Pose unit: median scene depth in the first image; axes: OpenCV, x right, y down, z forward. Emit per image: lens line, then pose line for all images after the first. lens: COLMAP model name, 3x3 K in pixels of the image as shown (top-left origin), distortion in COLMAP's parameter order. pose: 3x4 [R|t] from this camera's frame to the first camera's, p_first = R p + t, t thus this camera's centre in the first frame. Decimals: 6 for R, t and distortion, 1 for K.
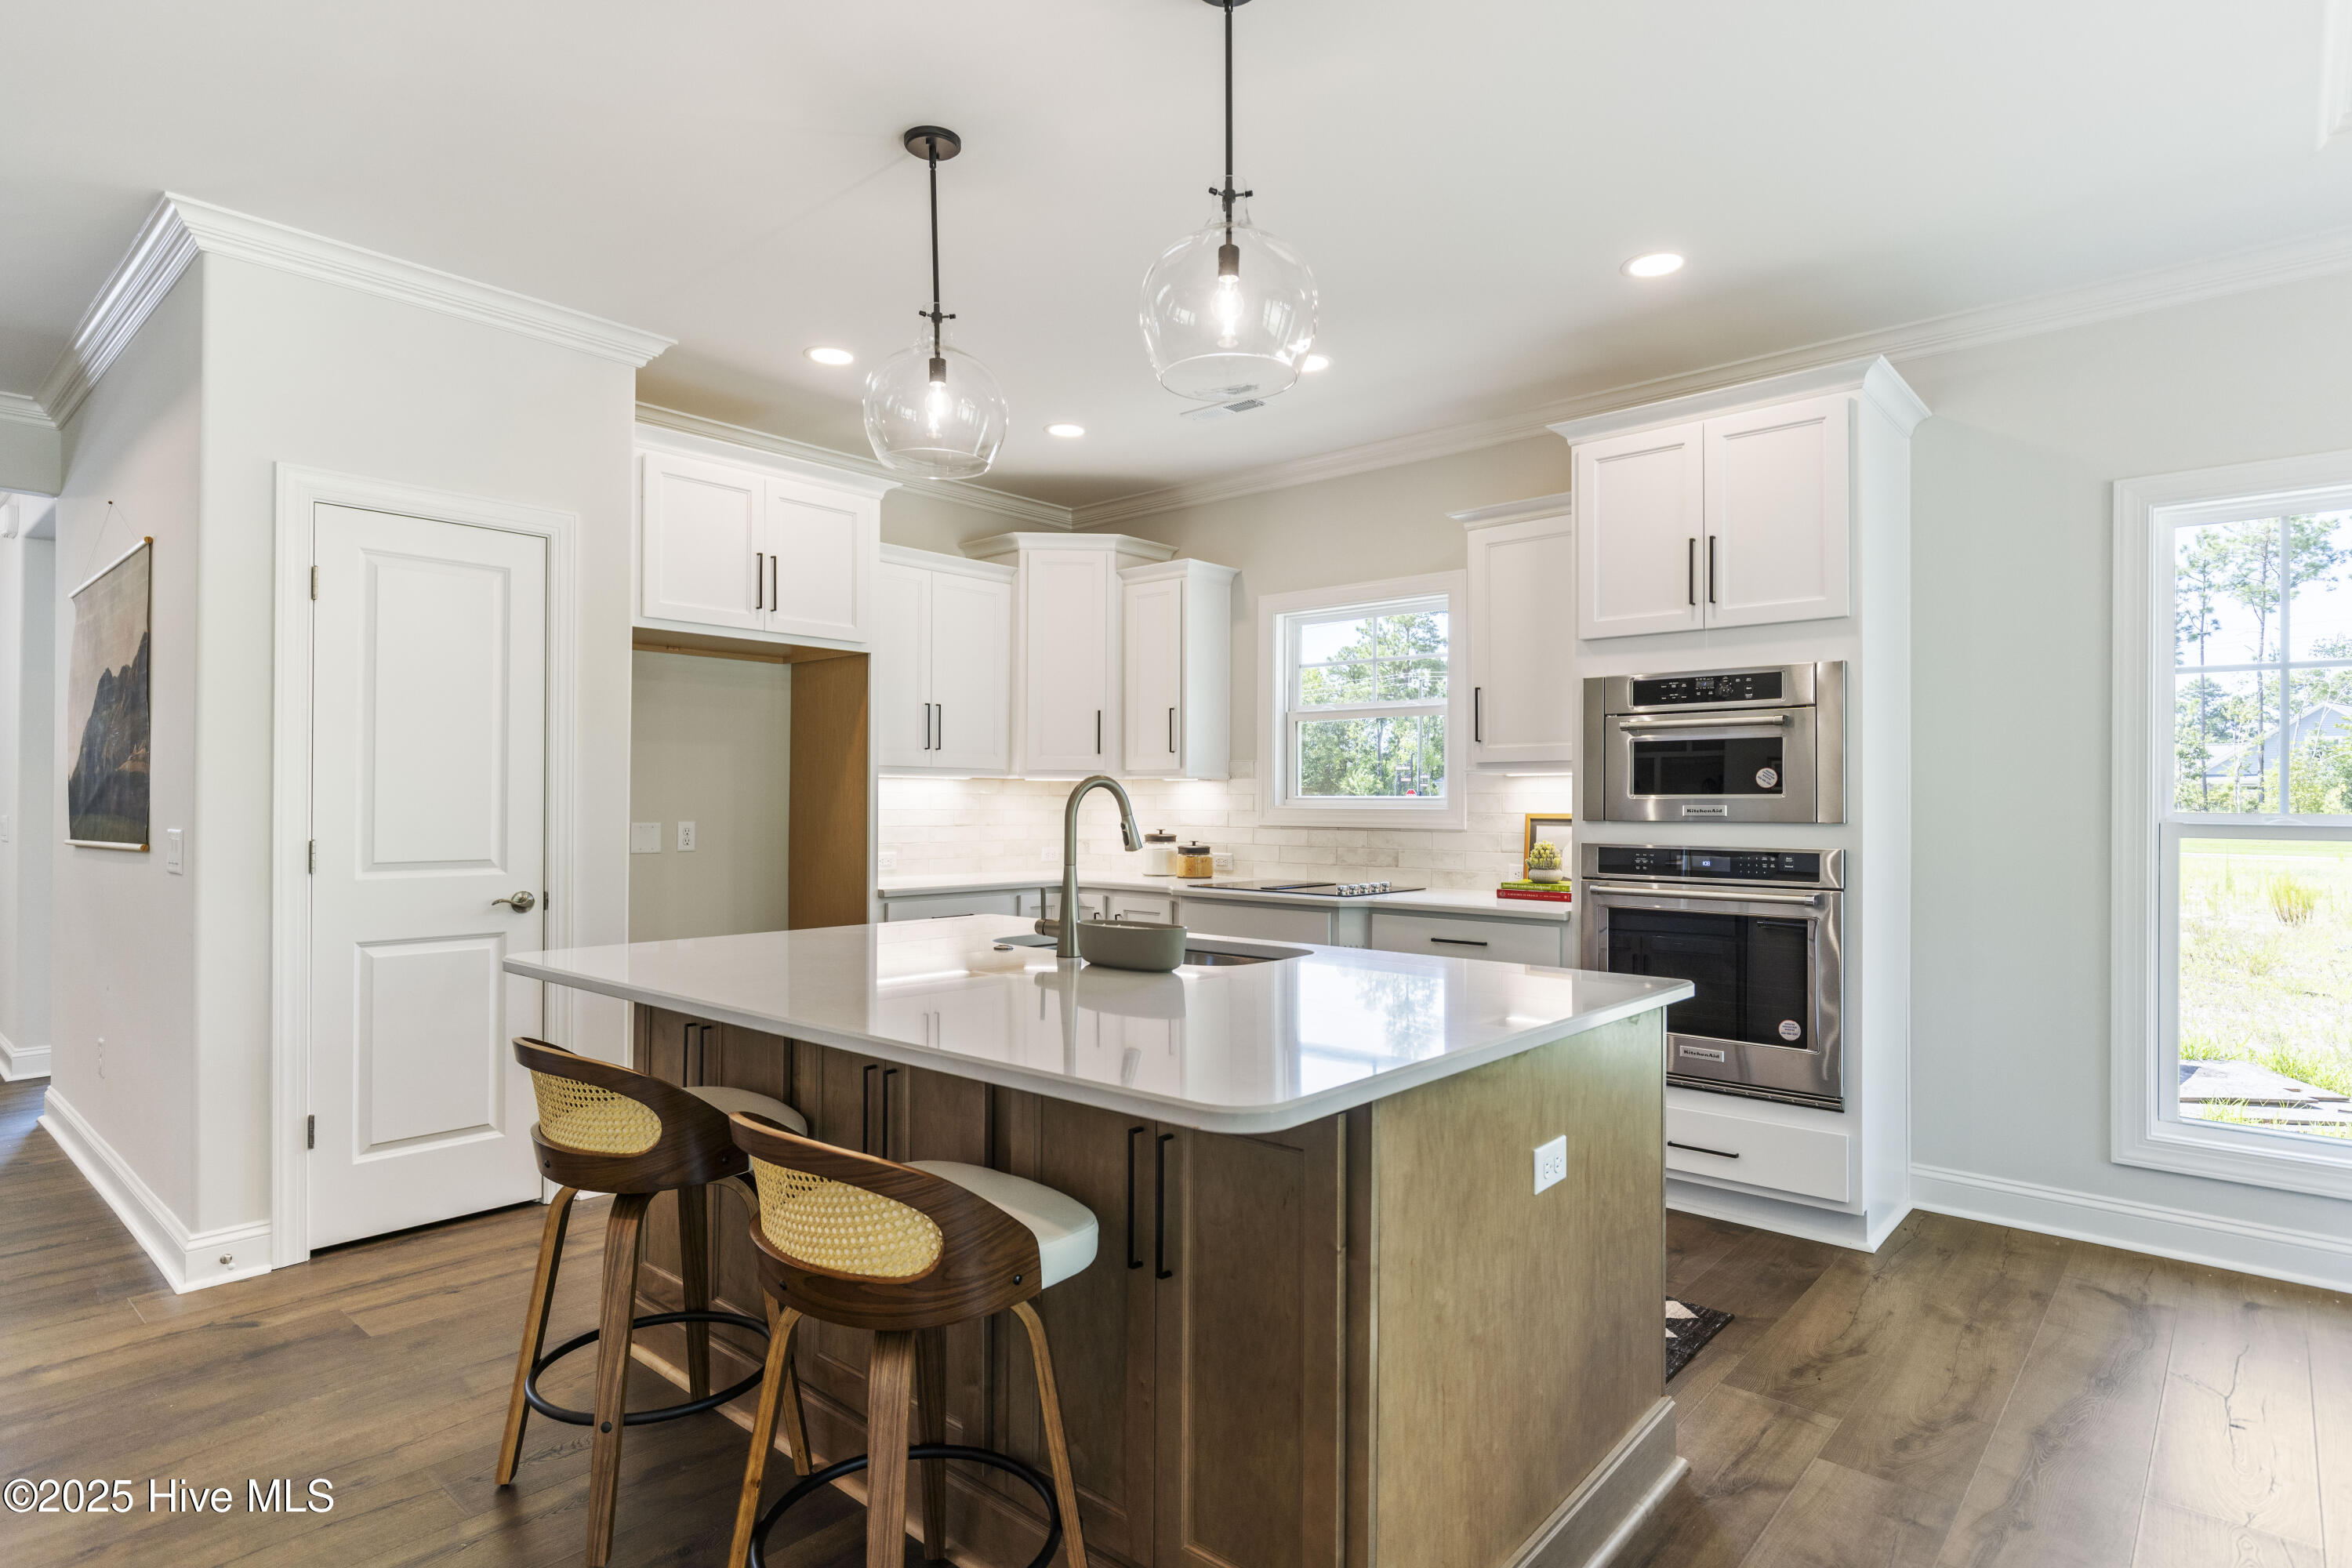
lens RADIAL K [[1245.4, 0, 1160.8], [0, 1245.4, 793.9], [0, 0, 1]] dist [-0.002570, 0.000463]
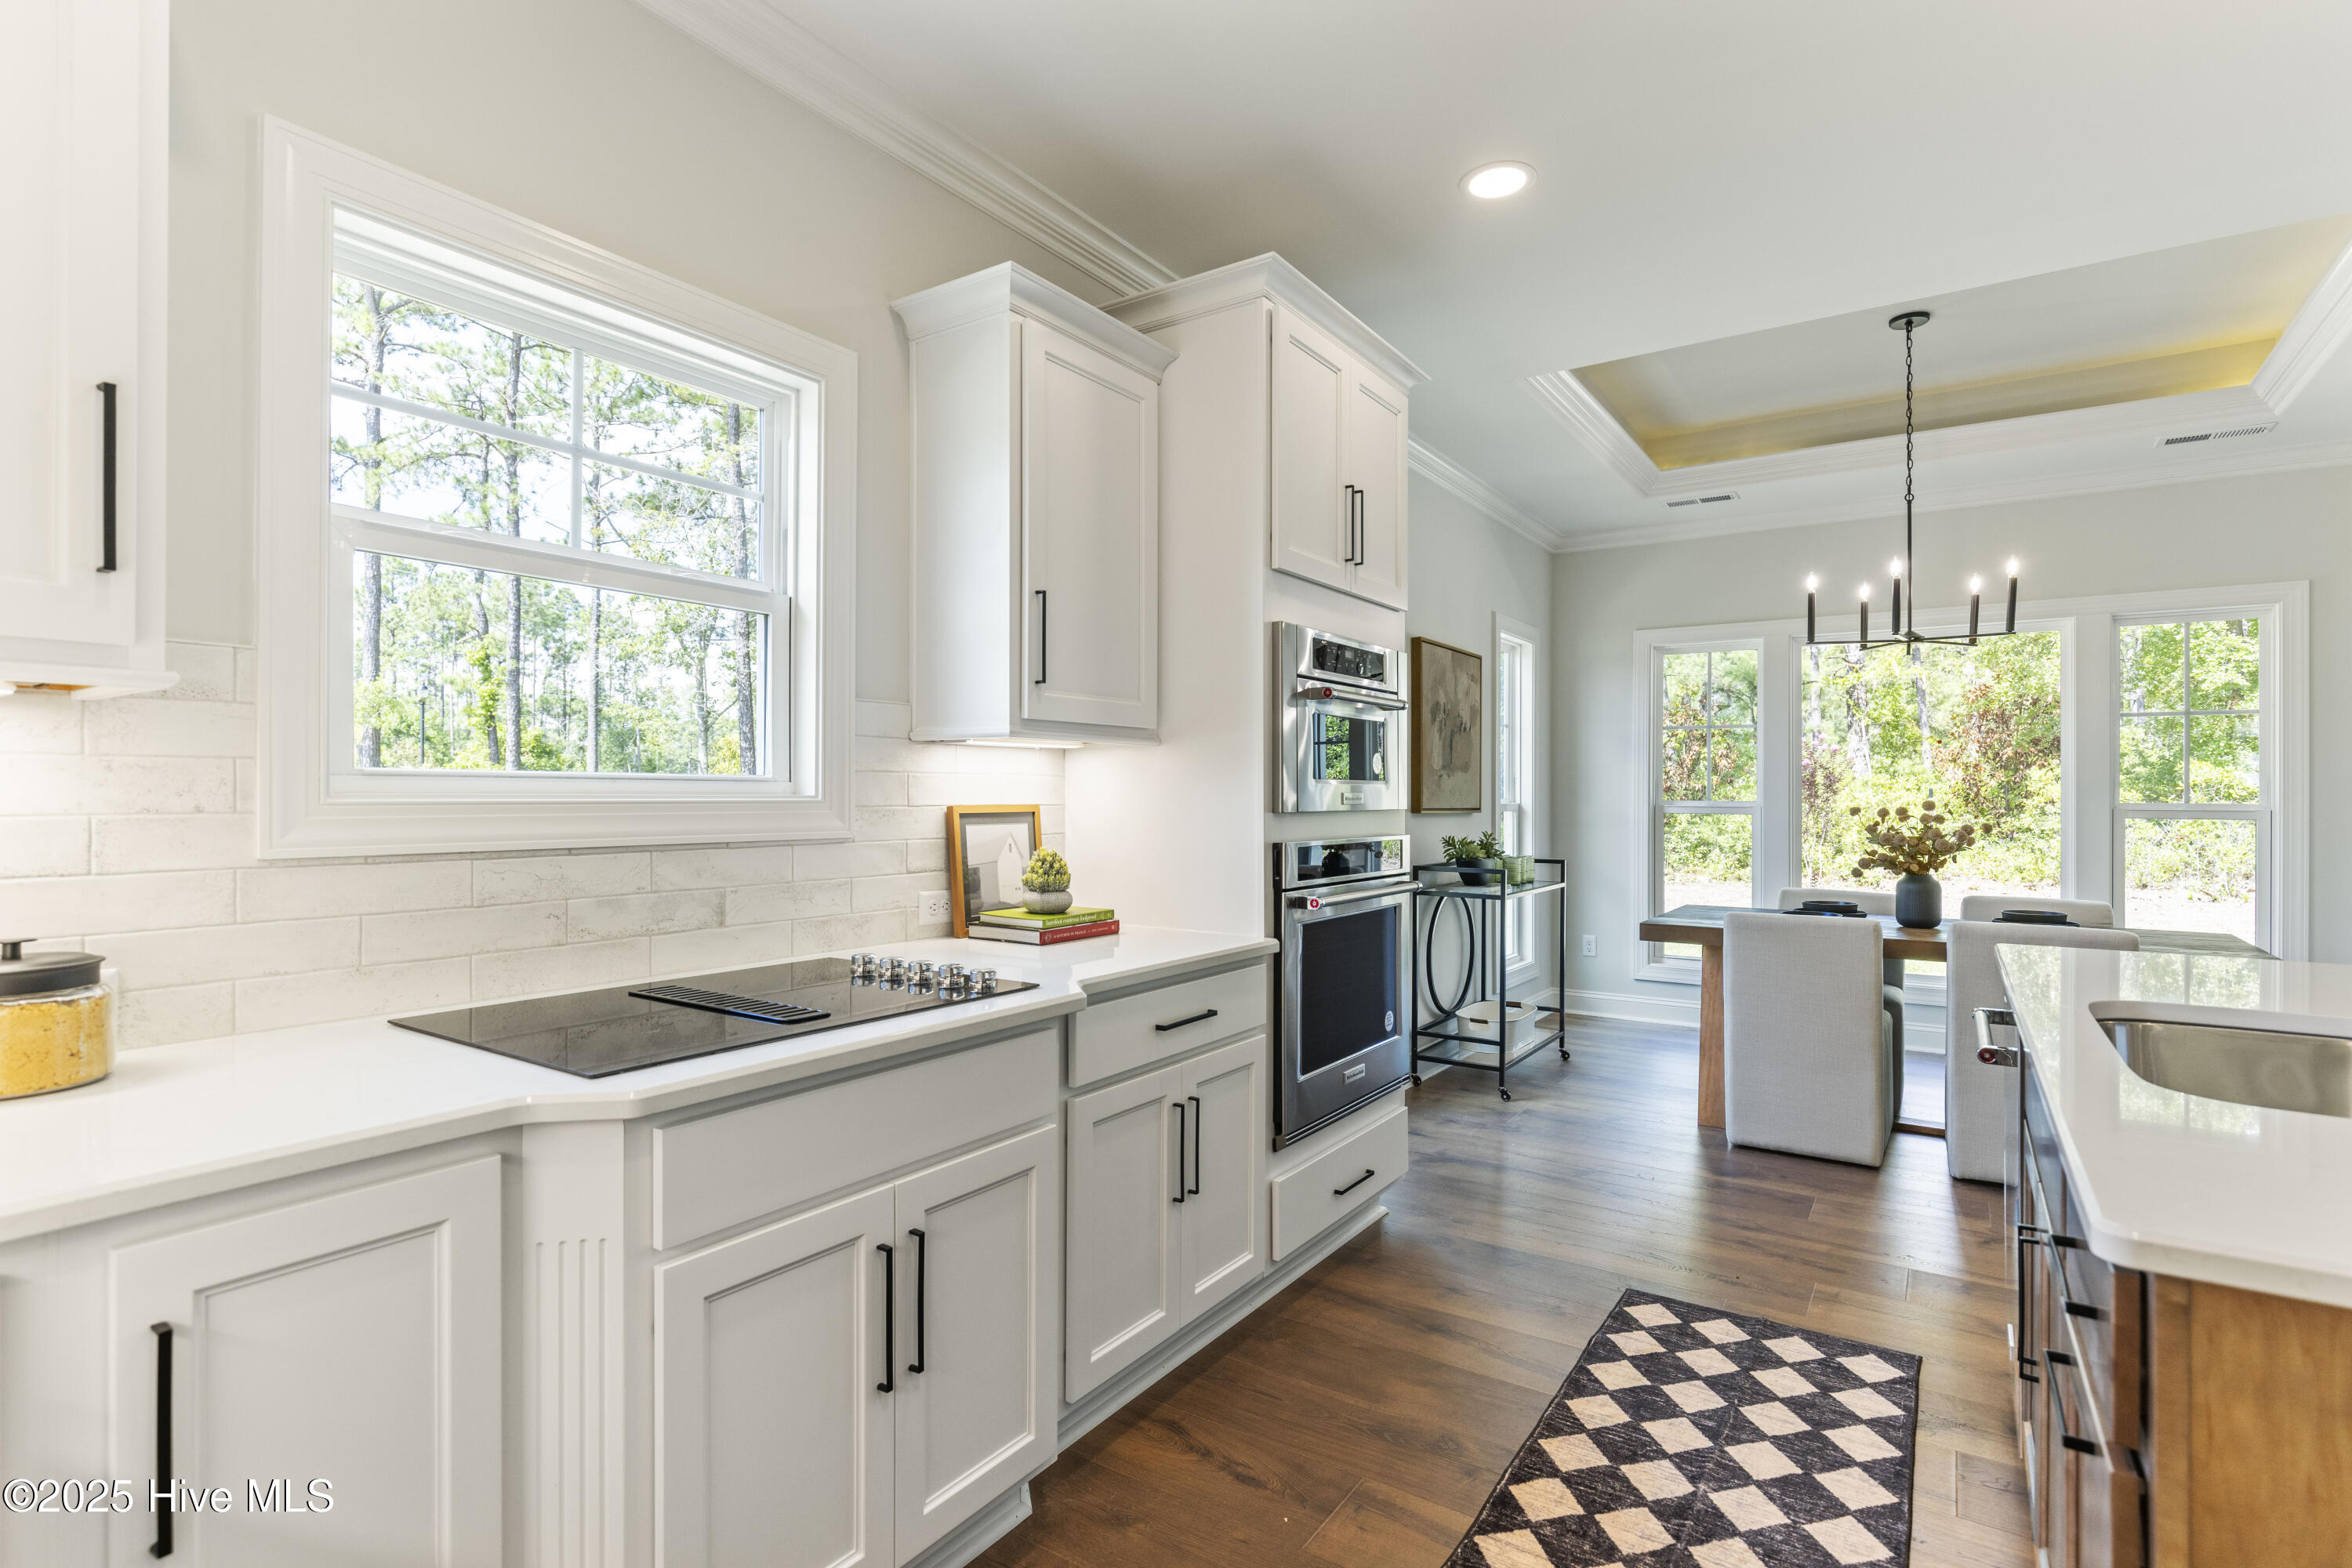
lens RADIAL K [[1139.4, 0, 1174.3], [0, 1139.4, 788.4], [0, 0, 1]] dist [-0.000602, 0.000062]
pose [[-0.129607, 0.000627, 0.991565, -0.339996], [-0.009456, 0.999954, -0.001868, 0.009027], [-0.991520, -0.009618, -0.129595, 1.199041]]
